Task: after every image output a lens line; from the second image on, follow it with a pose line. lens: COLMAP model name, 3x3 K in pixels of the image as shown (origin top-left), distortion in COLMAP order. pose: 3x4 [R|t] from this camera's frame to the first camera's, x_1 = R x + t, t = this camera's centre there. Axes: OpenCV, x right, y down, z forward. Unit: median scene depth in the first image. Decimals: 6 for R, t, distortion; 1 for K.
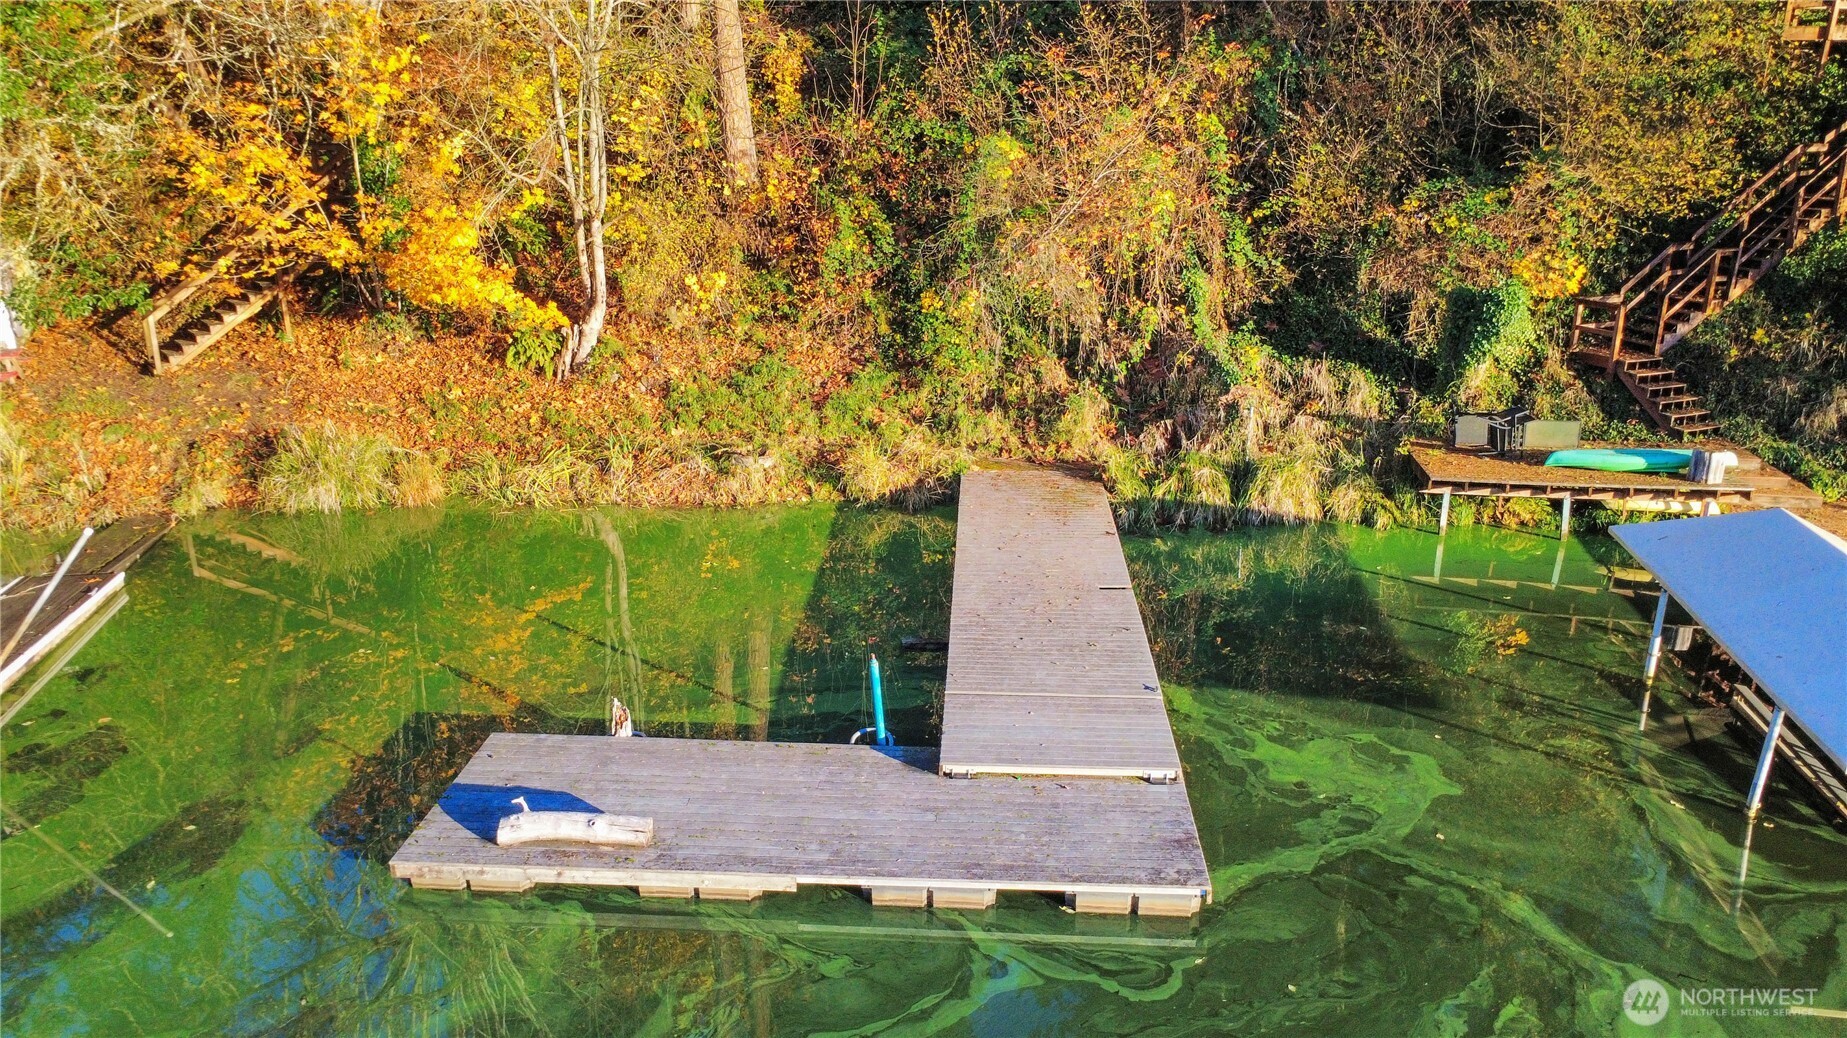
lens RADIAL K [[1340.9, 0, 926.4], [0, 1340.9, 516.6], [0, 0, 1]] dist [-0.000945, 0.004078]
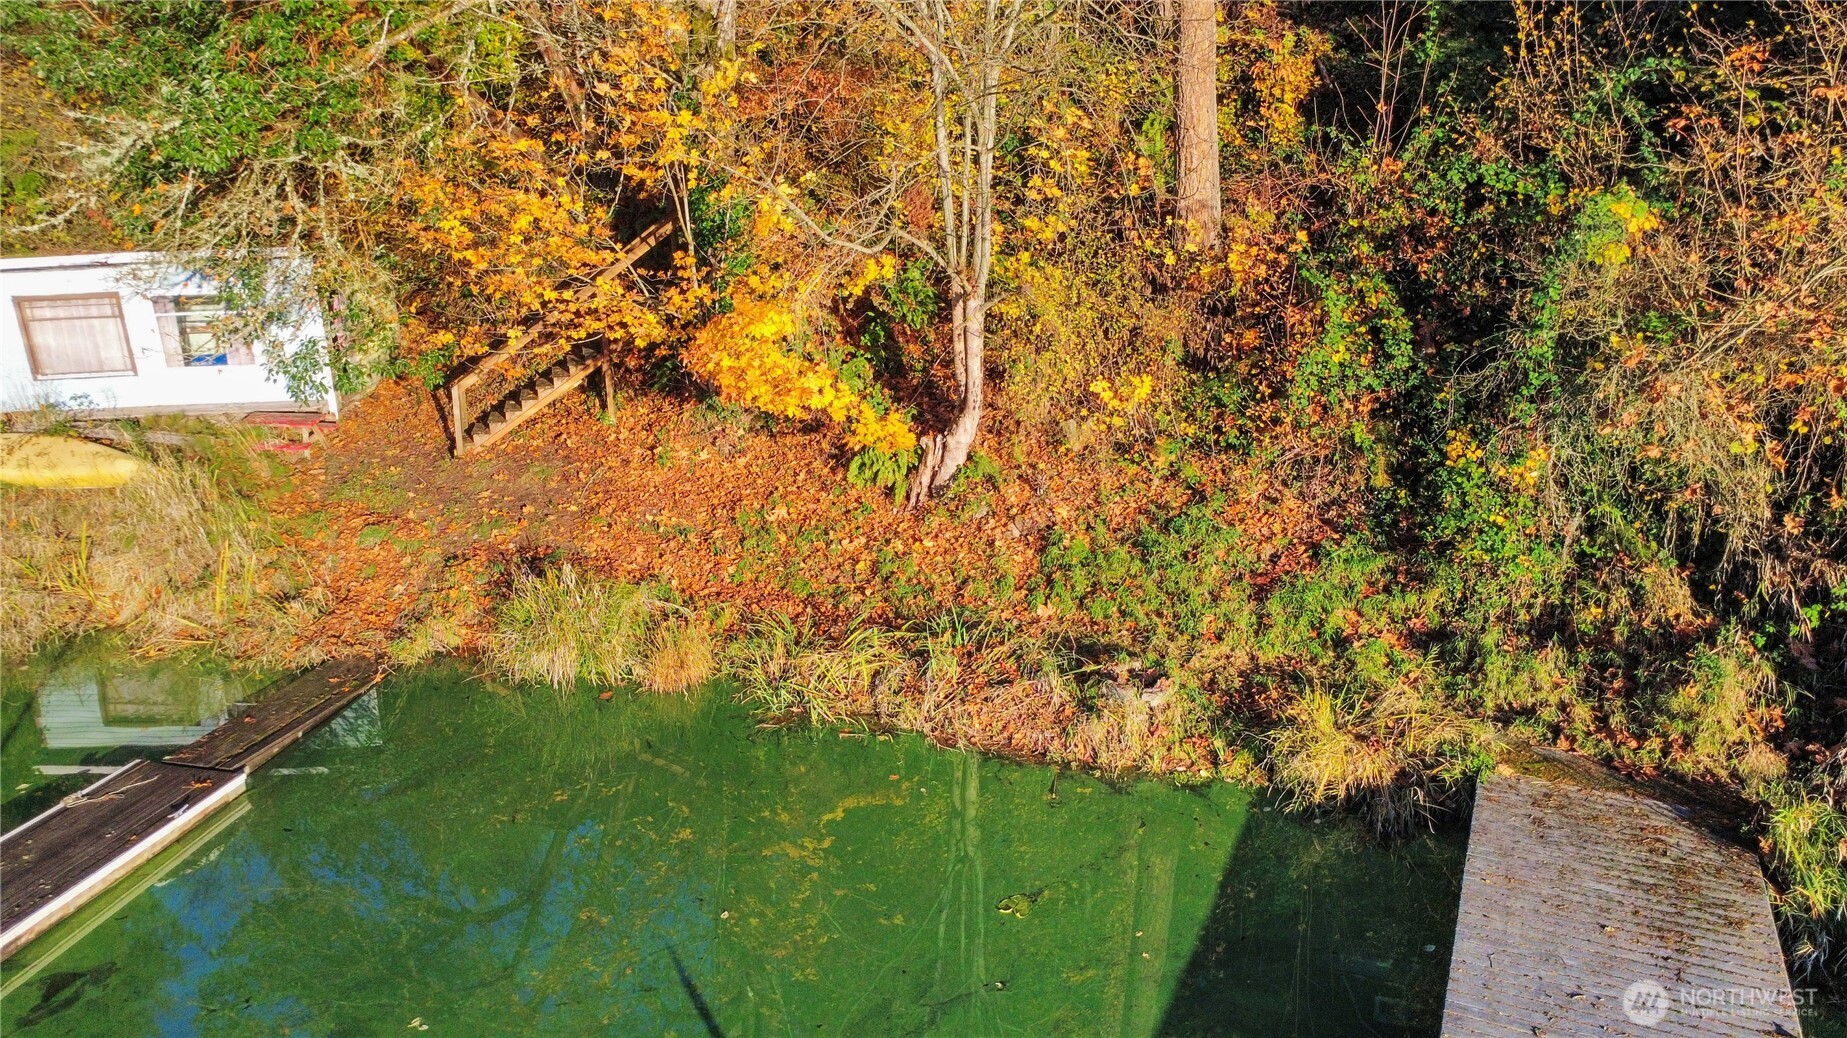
lens RADIAL K [[1340.9, 0, 926.4], [0, 1340.9, 516.6], [0, 0, 1]] dist [-0.000945, 0.004078]
pose [[0.925271, 0.111139, -0.362659, 0.002430], [-0.112075, 0.993527, 0.018531, -0.111947], [0.362371, 0.023499, 0.931738, 0.317383]]
